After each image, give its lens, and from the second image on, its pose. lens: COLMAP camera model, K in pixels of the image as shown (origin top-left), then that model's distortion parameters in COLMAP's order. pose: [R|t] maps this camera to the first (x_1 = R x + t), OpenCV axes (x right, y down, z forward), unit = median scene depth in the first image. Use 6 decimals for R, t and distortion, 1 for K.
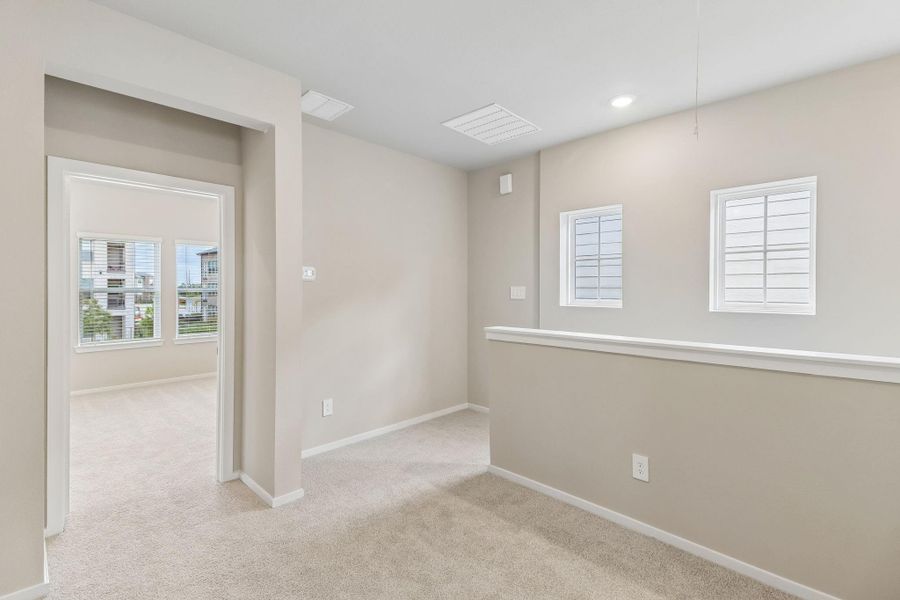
lens RADIAL K [[411.4, 0, 449.8], [0, 411.4, 289.4], [0, 0, 1]] dist [0.050700, -0.022934]
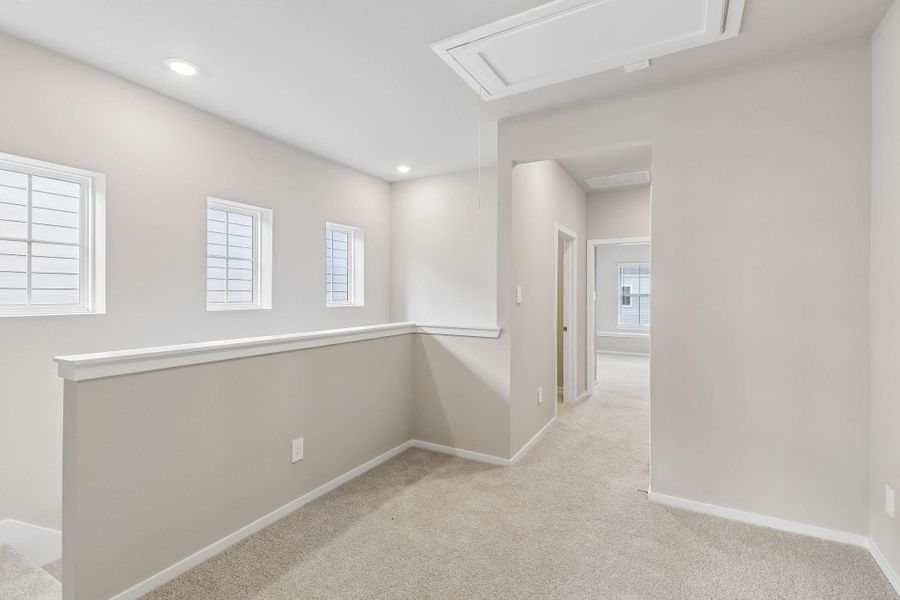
lens RADIAL K [[411.4, 0, 449.8], [0, 411.4, 289.4], [0, 0, 1]] dist [0.050700, -0.022934]
pose [[-0.252233, 0.011582, 0.967597, -0.548795], [-0.004733, 0.999902, -0.013203, 0.010071], [-0.967655, -0.007910, -0.252154, 0.680132]]
